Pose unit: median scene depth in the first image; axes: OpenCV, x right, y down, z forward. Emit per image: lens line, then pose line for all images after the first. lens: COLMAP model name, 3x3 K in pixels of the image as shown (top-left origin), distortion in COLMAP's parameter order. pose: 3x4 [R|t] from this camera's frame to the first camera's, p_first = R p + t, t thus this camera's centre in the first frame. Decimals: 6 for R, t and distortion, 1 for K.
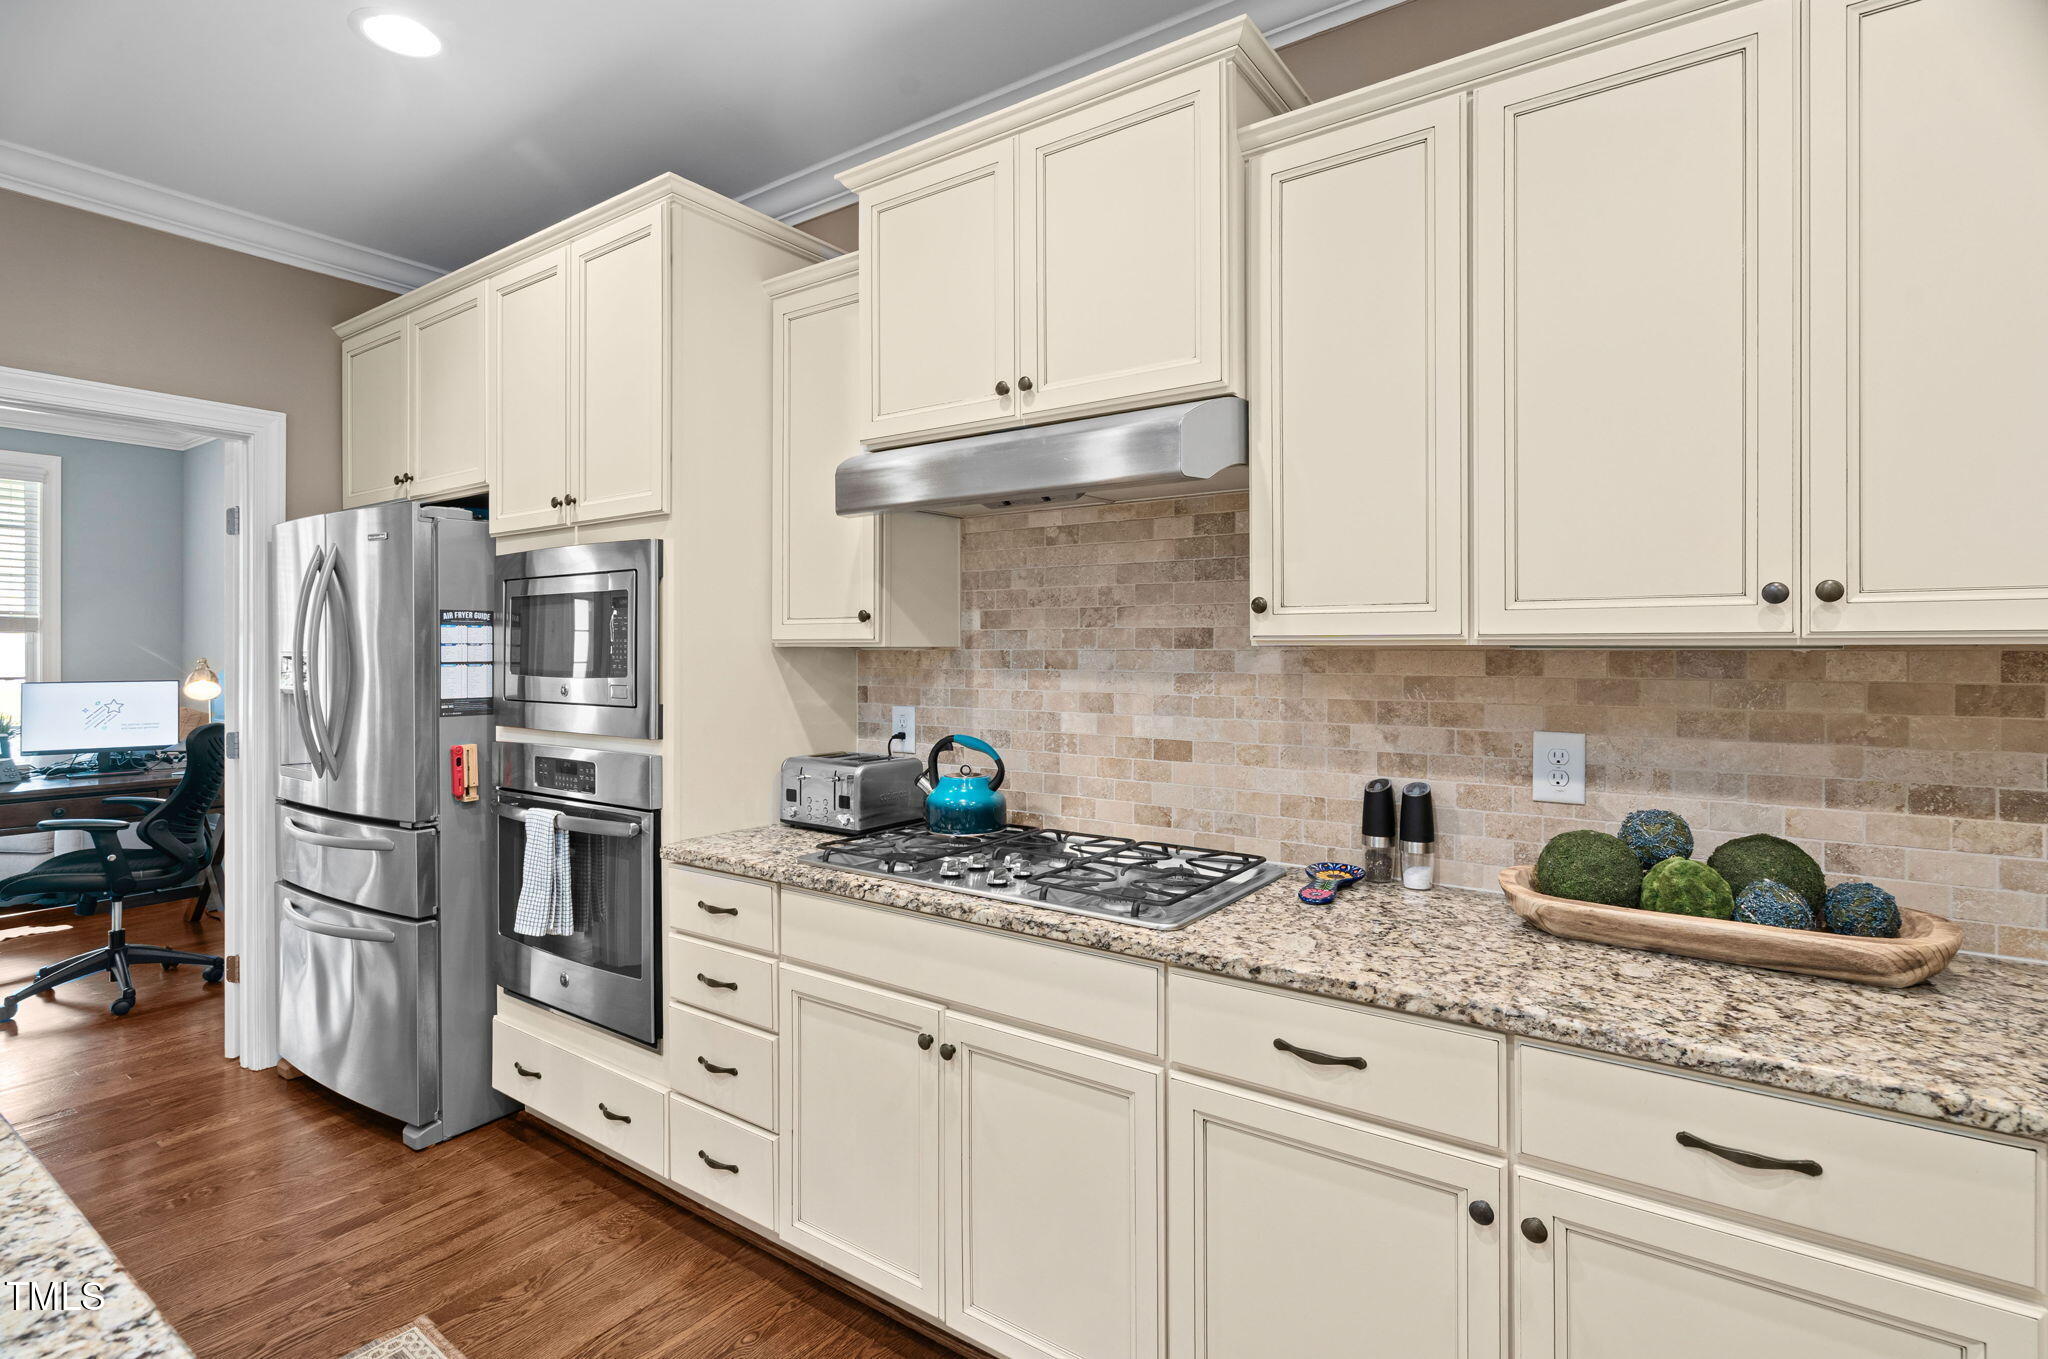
lens RADIAL K [[999.3, 0, 1002.7], [0, 999.3, 649.2], [0, 0, 1]] dist [-0.005282, 0.003923]
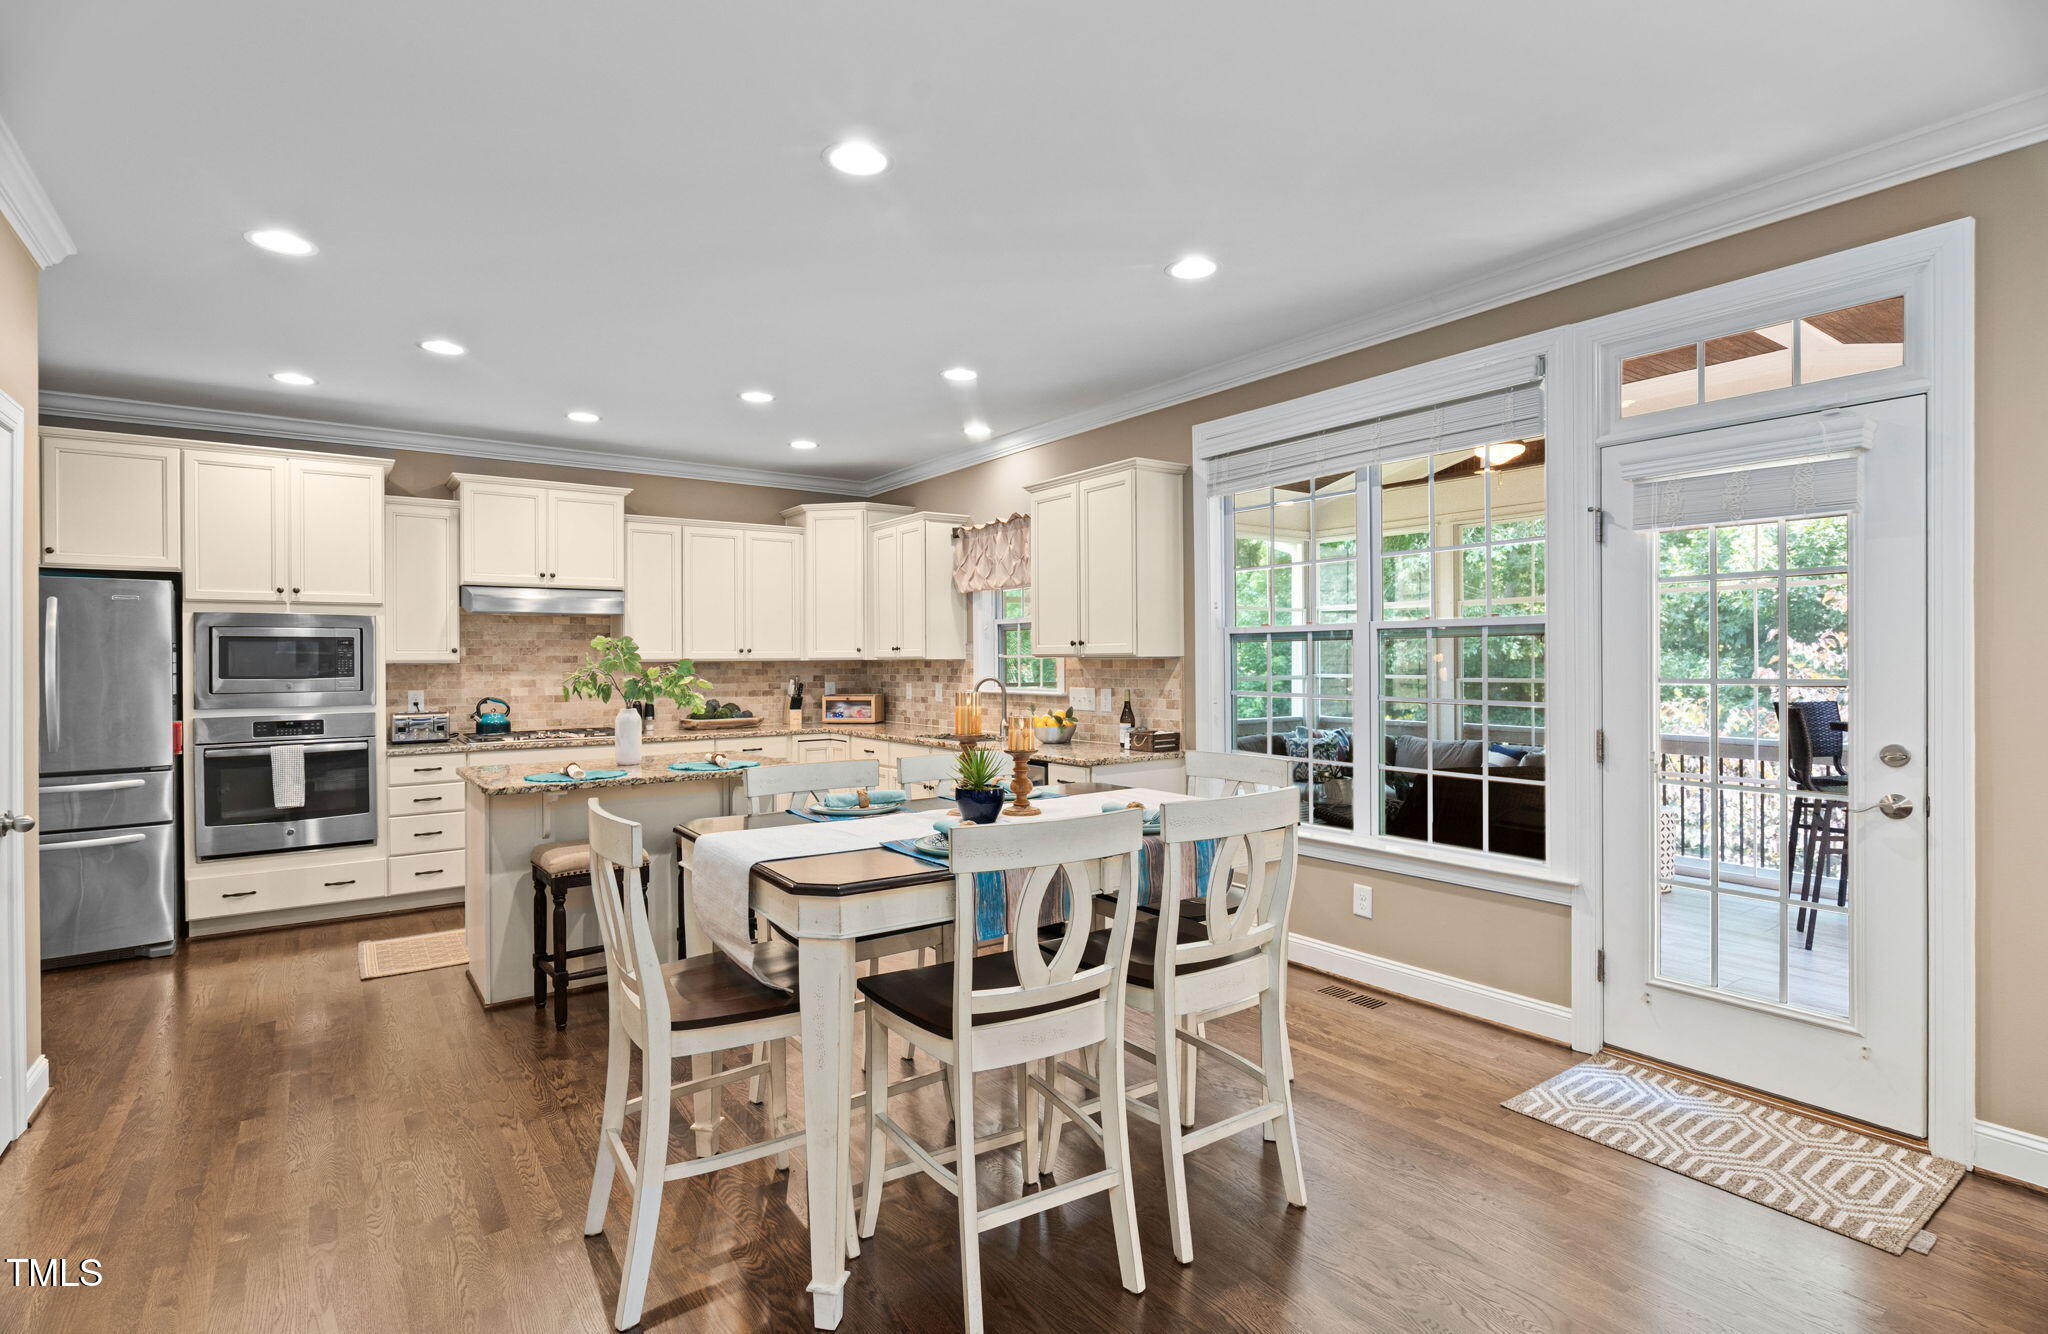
lens RADIAL K [[979.6, 0, 1017.1], [0, 979.6, 662.5], [0, 0, 1]] dist [0.003634, 0.001008]
pose [[0.315306, -0.003740, 0.948983, -2.341346], [0.008109, 0.999966, 0.001246, 0.005766], [-0.948956, 0.007302, 0.315325, -1.259862]]
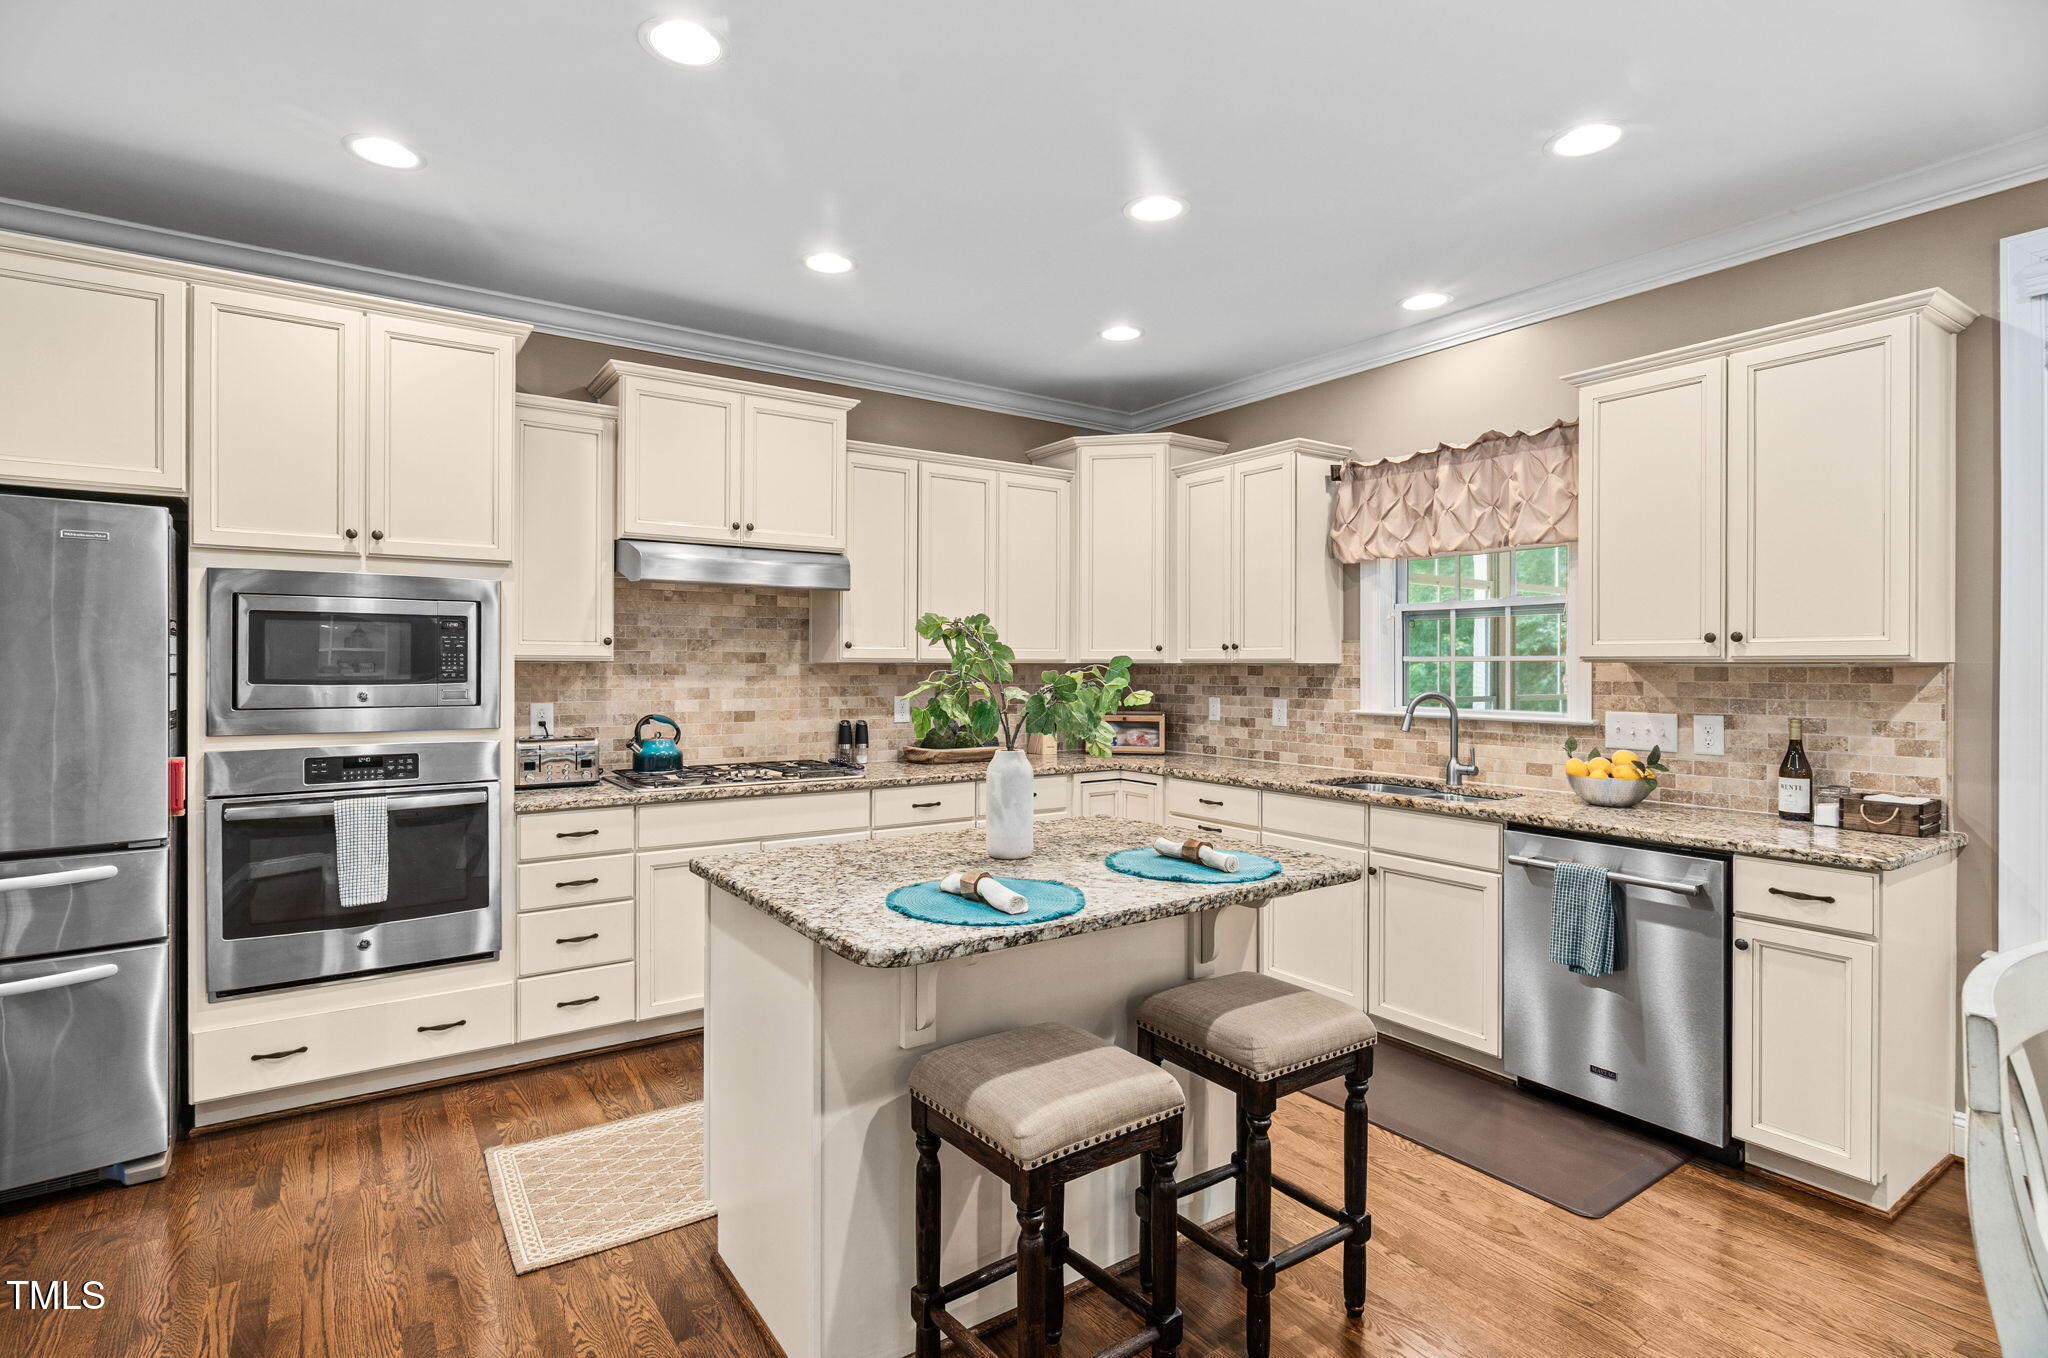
lens RADIAL K [[999.3, 0, 1008.0], [0, 999.3, 670.6], [0, 0, 1]] dist [-0.005282, 0.003923]
pose [[0.337283, -0.002595, 0.941400, -1.640080], [-0.002532, 0.999990, 0.003663, 0.006317], [-0.941400, -0.003619, 0.337273, -0.131915]]
